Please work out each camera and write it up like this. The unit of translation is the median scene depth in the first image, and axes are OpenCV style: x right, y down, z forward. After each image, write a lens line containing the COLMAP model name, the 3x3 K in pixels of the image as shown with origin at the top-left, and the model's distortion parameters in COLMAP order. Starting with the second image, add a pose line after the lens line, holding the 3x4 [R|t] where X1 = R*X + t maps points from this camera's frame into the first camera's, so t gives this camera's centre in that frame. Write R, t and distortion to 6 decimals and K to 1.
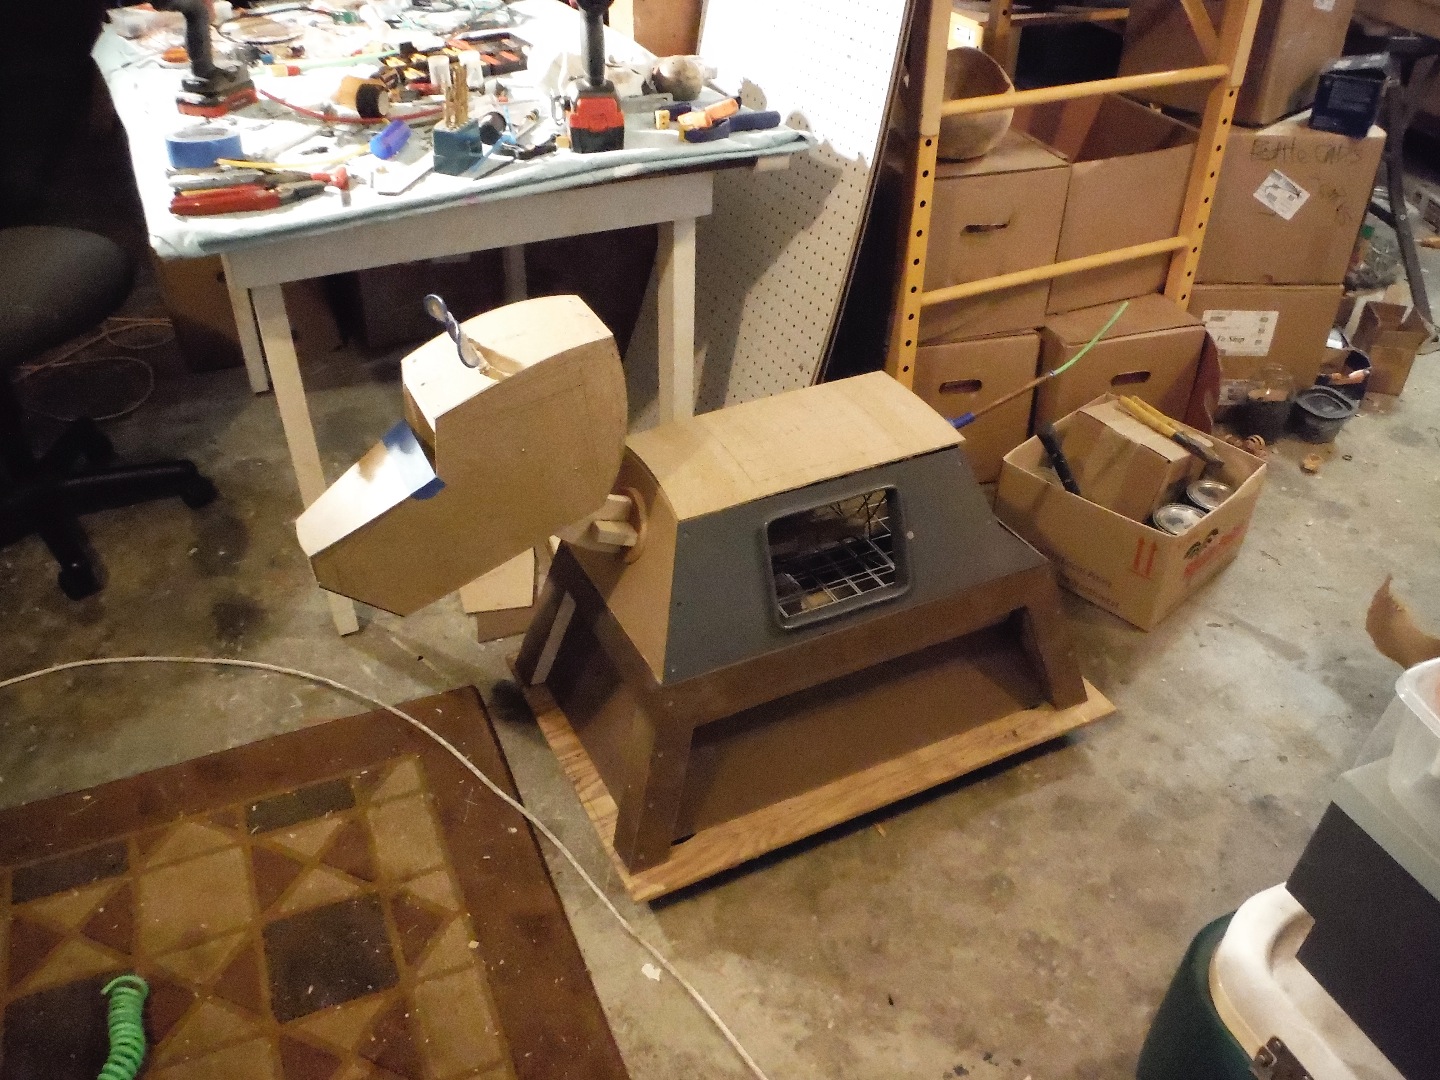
lens RADIAL K [[1215.1, 0, 733.5], [0, 1215.1, 537.0], [0, 0, 1]] dist [-0.060553, 0.016142]
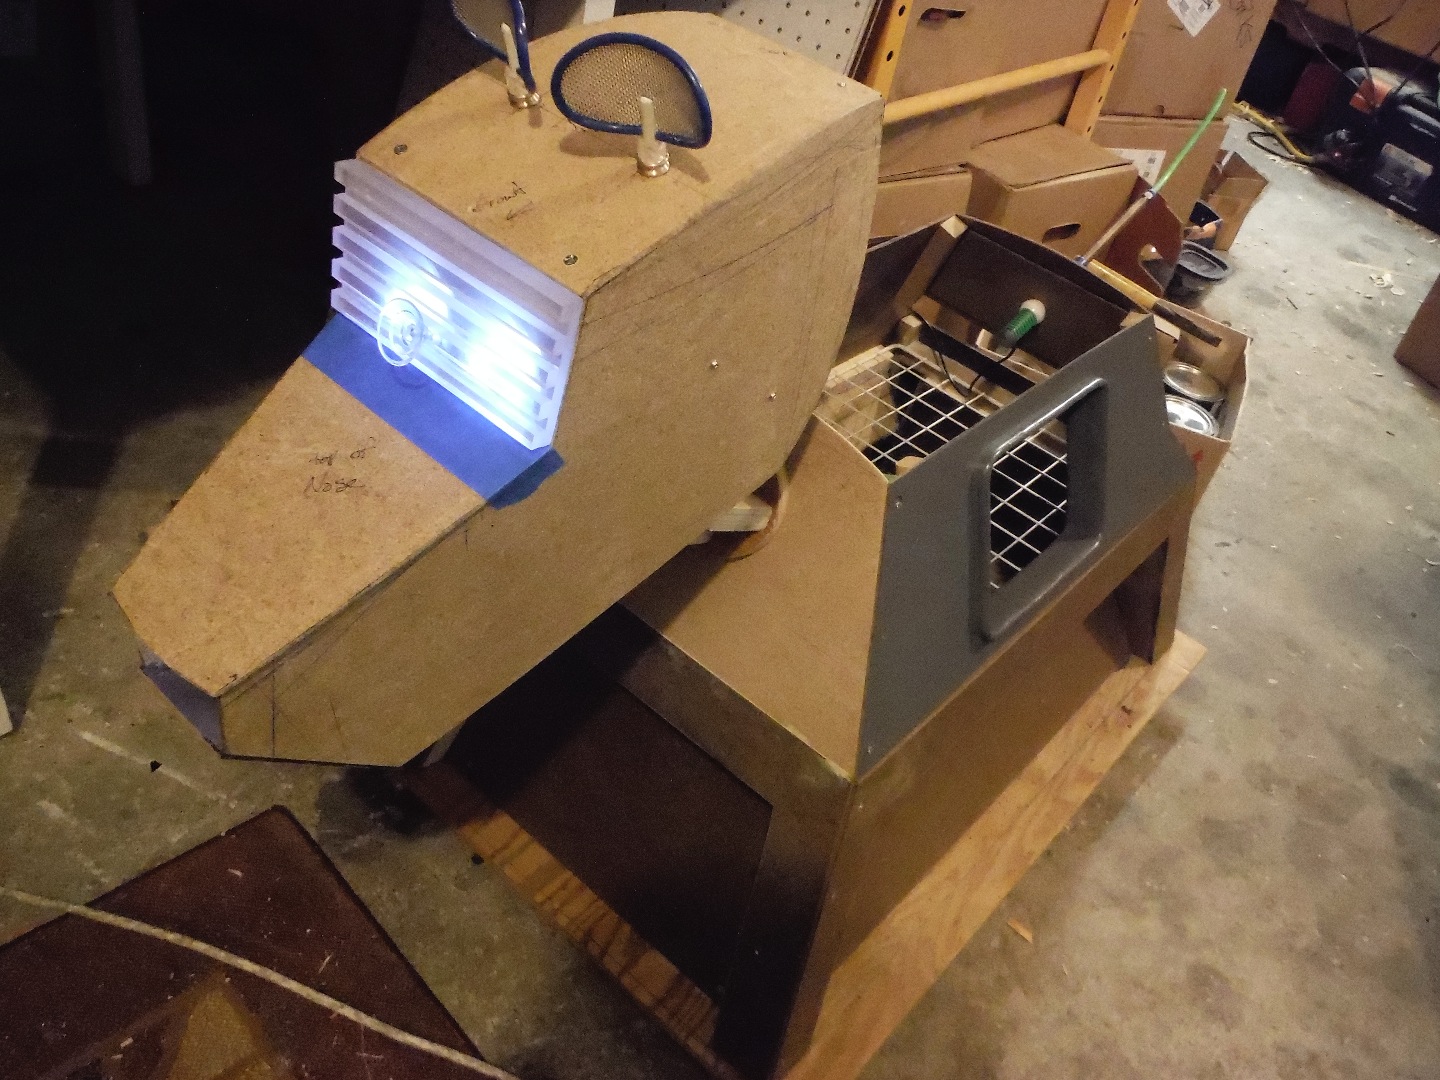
lens RADIAL K [[1215.1, 0, 733.5], [0, 1215.1, 537.0], [0, 0, 1]] dist [-0.060553, 0.016142]
pose [[0.918438, -0.103812, 0.381700, -0.254372], [0.062564, 0.990925, 0.118965, -0.059241], [-0.390587, -0.085381, 0.916598, 0.489997]]
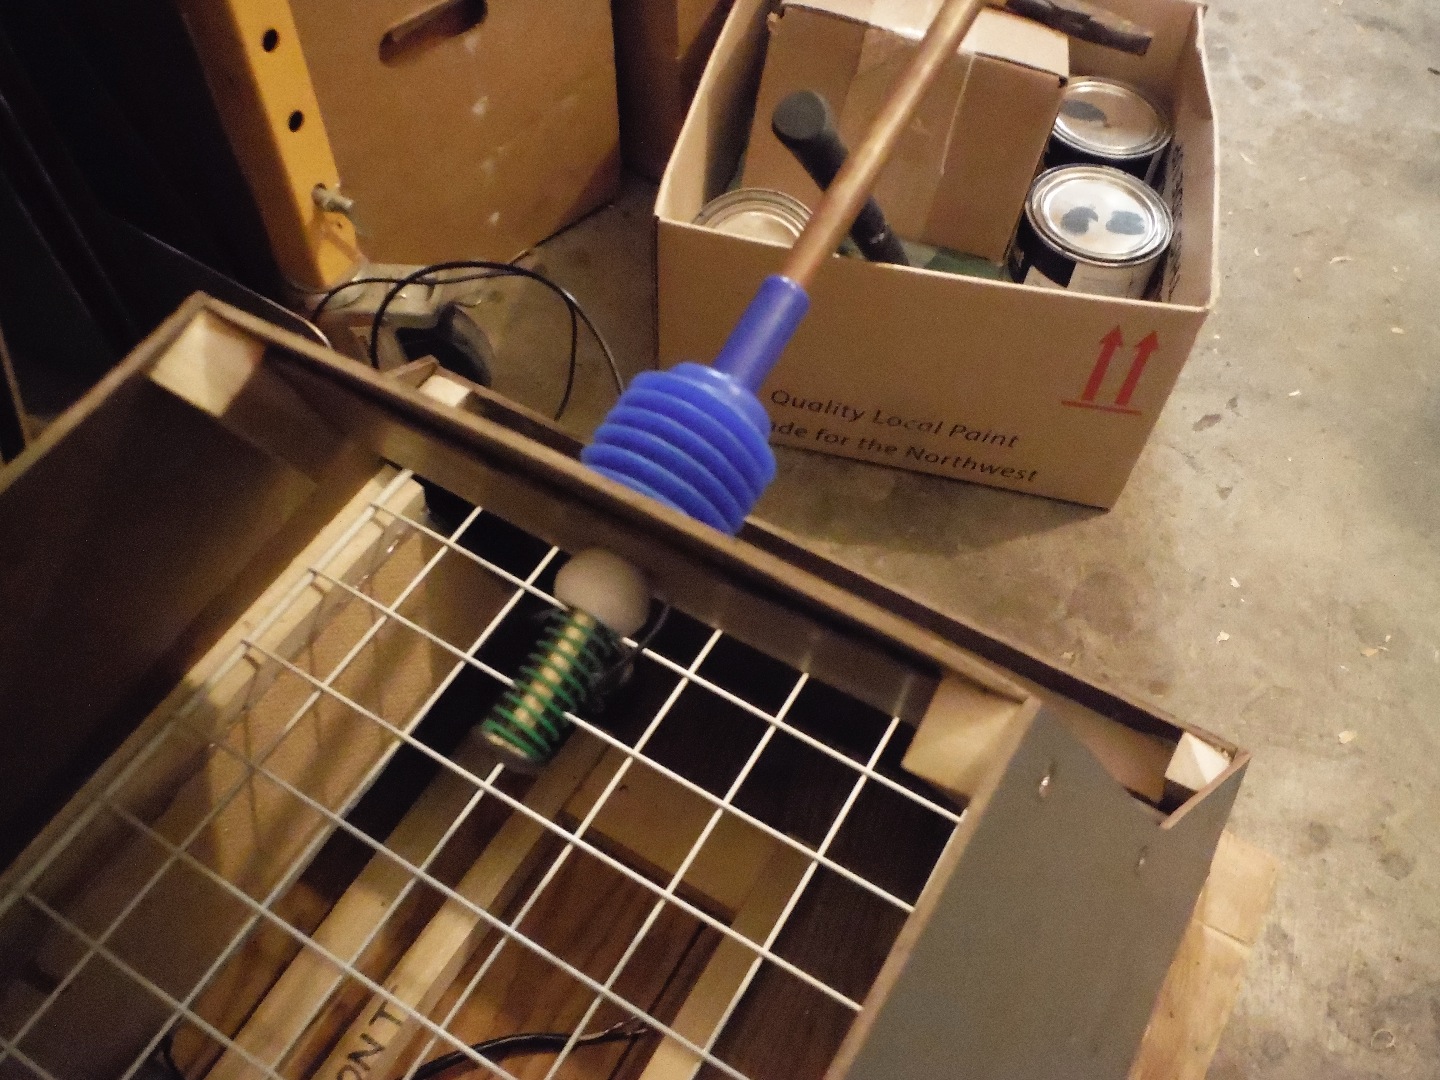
lens RADIAL K [[1207.7, 0, 727.7], [0, 1207.7, 539.0], [0, 0, 1]] dist [-0.068227, 0.021318]
pose [[0.838095, -0.443303, 0.317930, 0.114988], [0.300487, 0.861553, 0.409186, -0.152479], [-0.455307, -0.247402, 0.855270, 0.863300]]
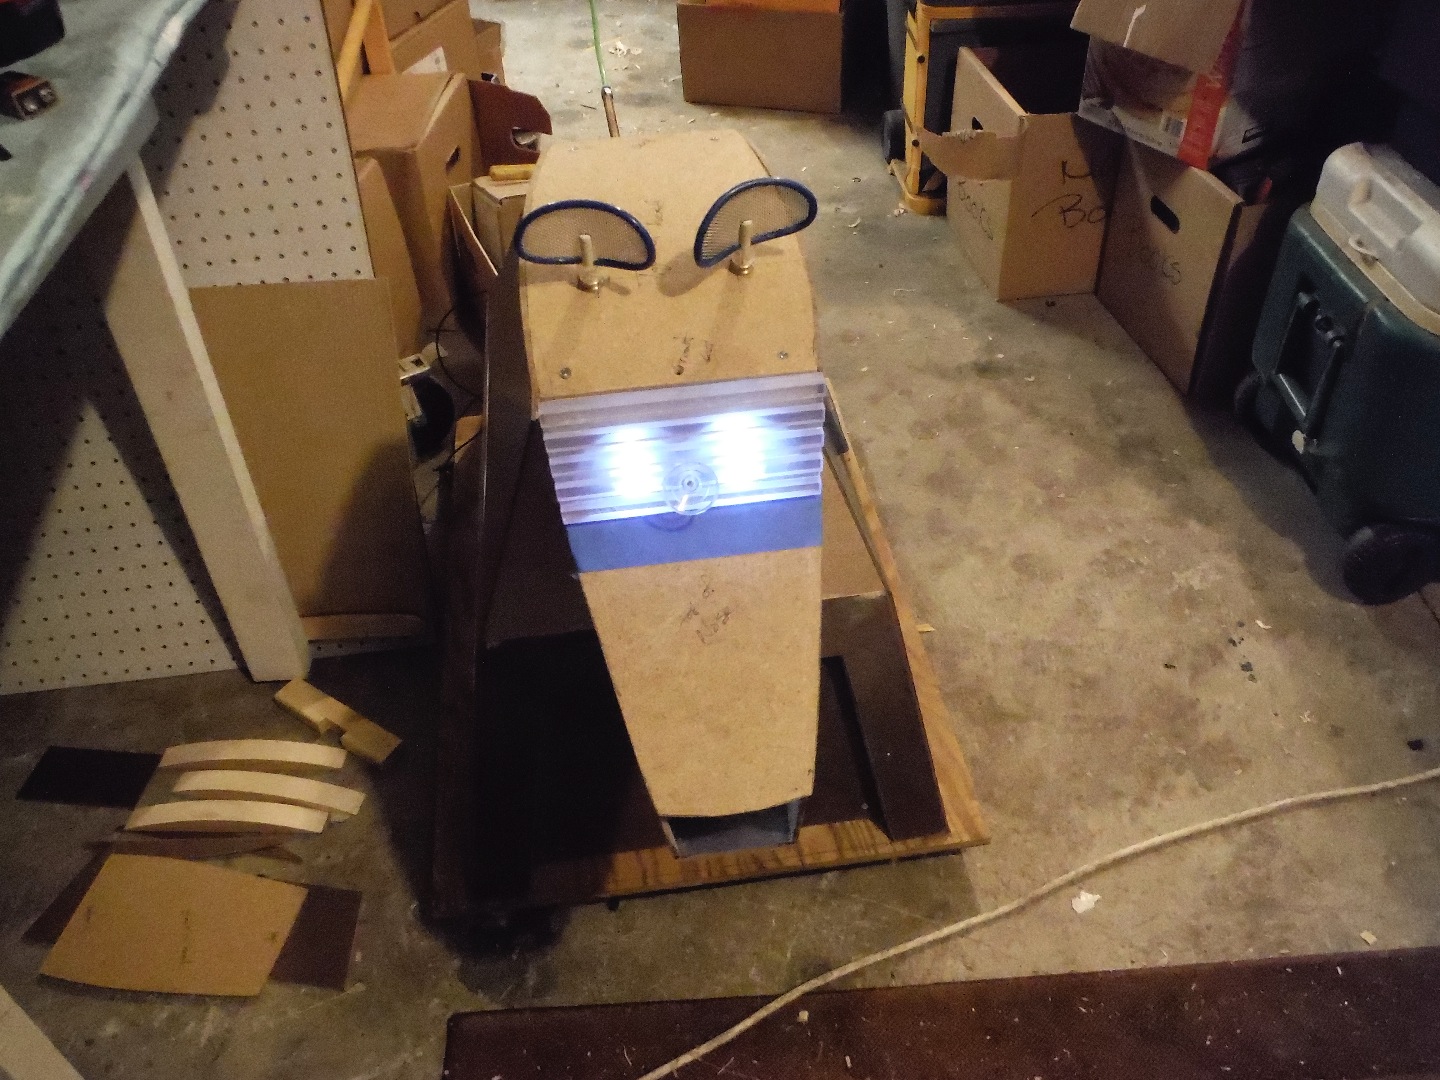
lens RADIAL K [[1215.1, 0, 733.5], [0, 1215.1, 537.0], [0, 0, 1]] dist [-0.060553, 0.016142]
pose [[0.349934, -0.635454, 0.688291, -0.474227], [0.573440, 0.726305, 0.379008, -0.204081], [-0.740751, 0.262066, 0.618554, 0.570256]]
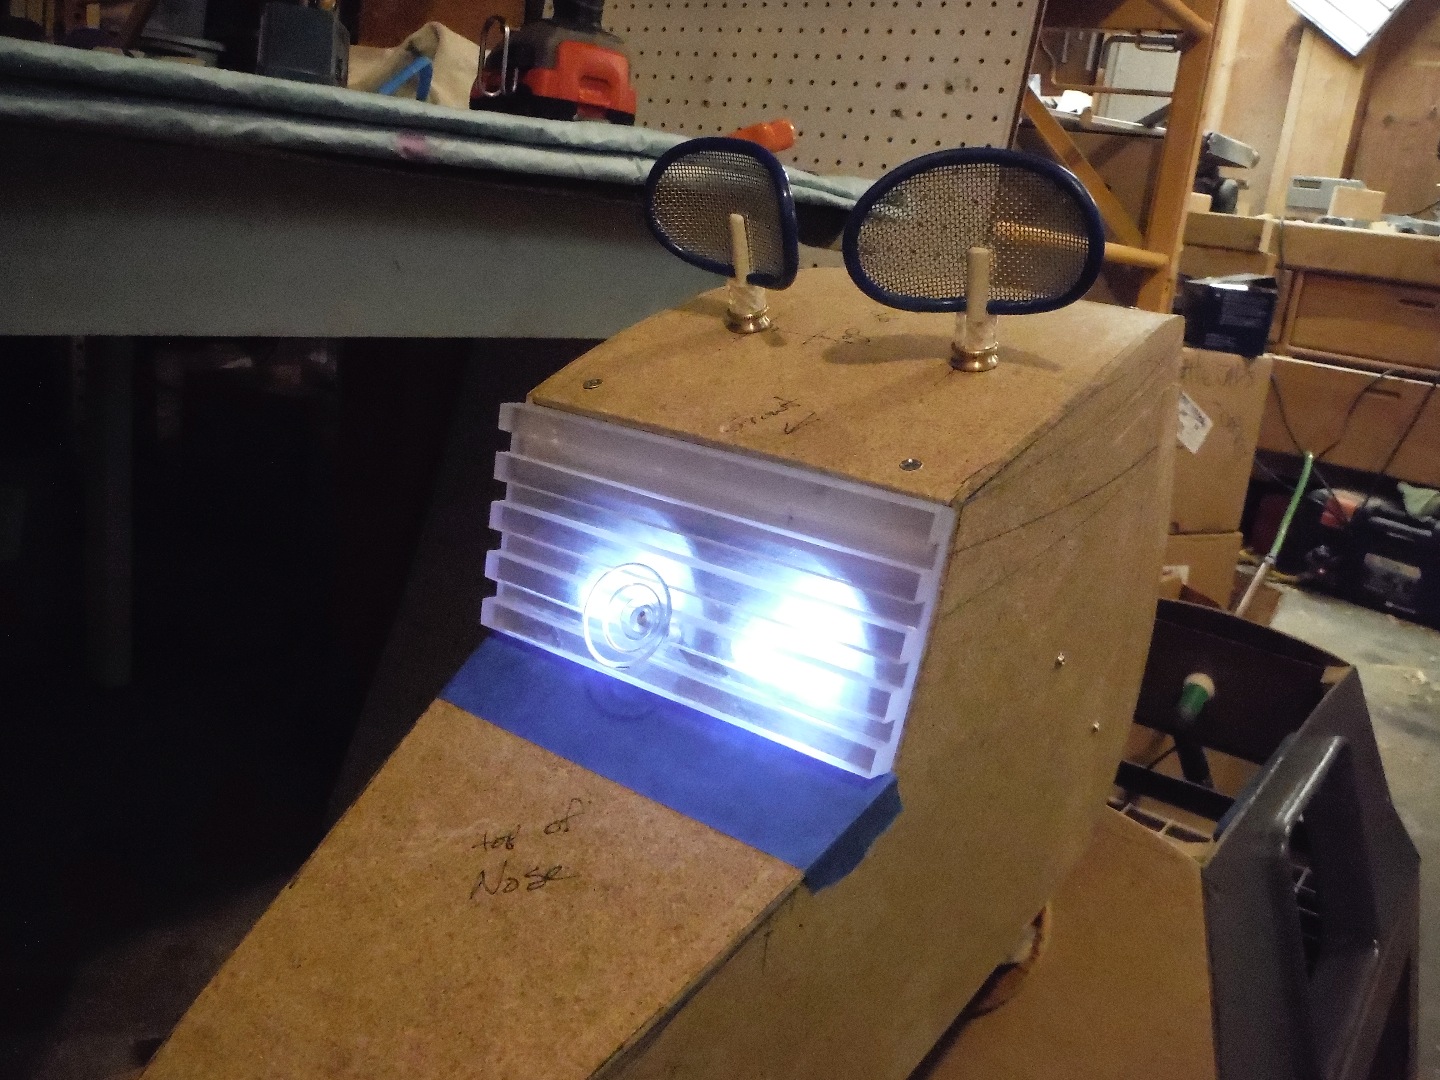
lens RADIAL K [[1207.7, 0, 727.7], [0, 1207.7, 539.0], [0, 0, 1]] dist [-0.068227, 0.021318]
pose [[0.897774, -0.018342, 0.440074, -0.279348], [0.159599, 0.944780, -0.286214, -0.033726], [-0.410523, 0.327191, 0.851127, 0.635870]]
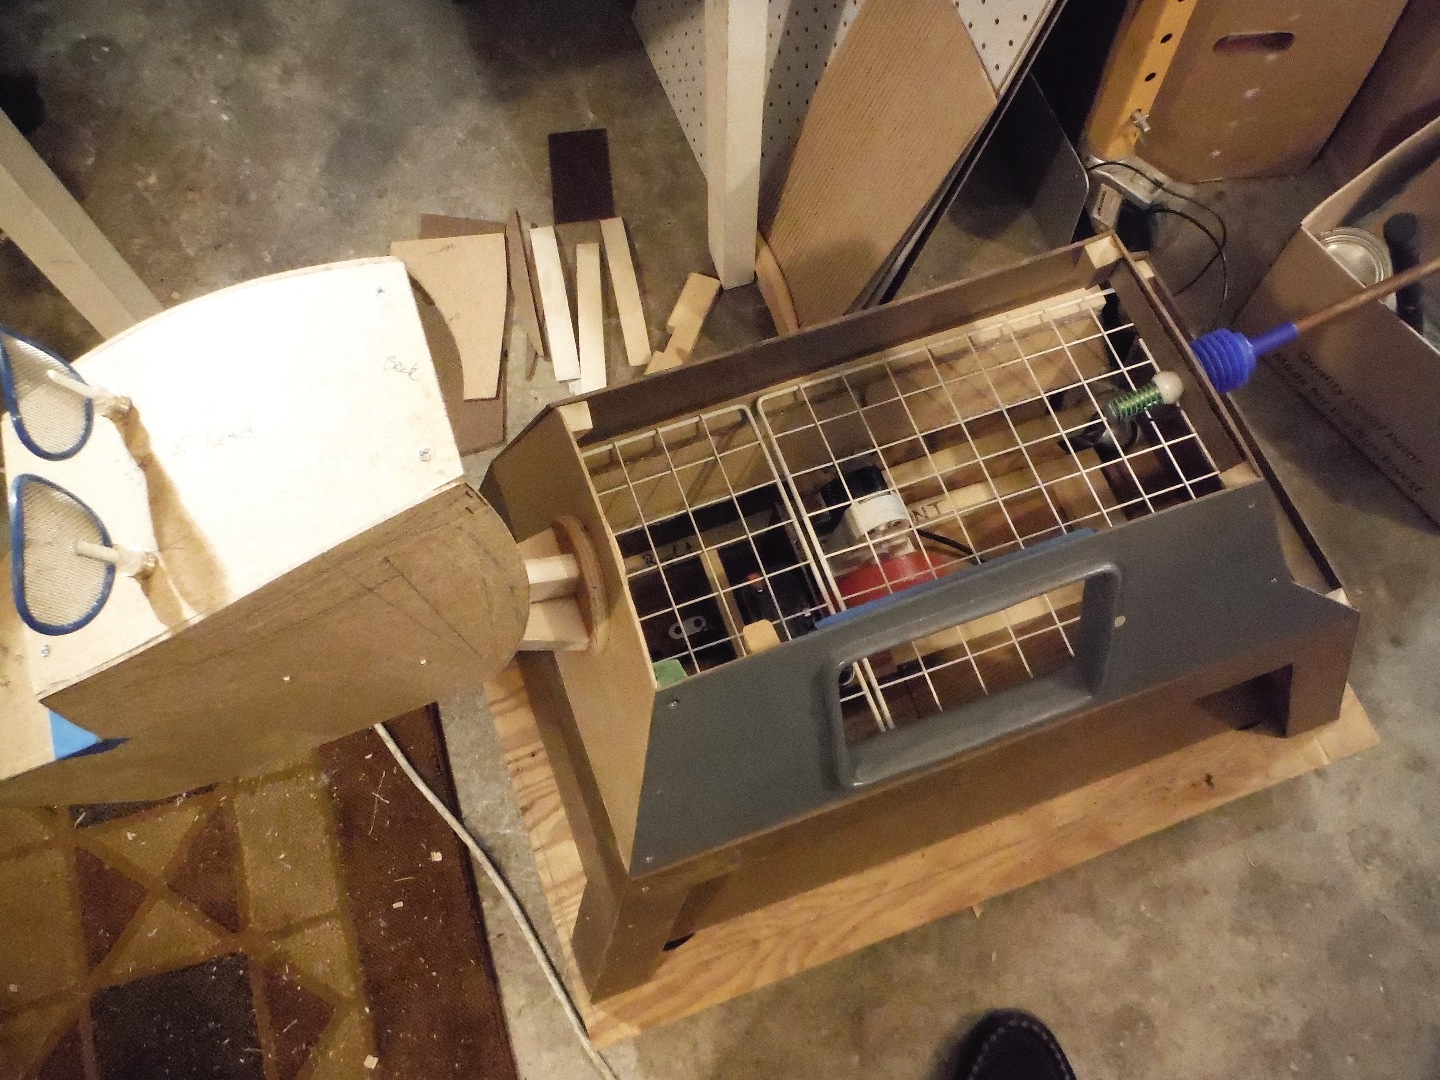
lens RADIAL K [[1207.7, 0, 727.7], [0, 1207.7, 539.0], [0, 0, 1]] dist [-0.068227, 0.021318]
pose [[0.992738, 0.101673, -0.064291, 0.007106], [-0.051770, 0.843522, 0.534594, -0.285204], [0.108584, -0.527383, 0.842660, 0.540552]]
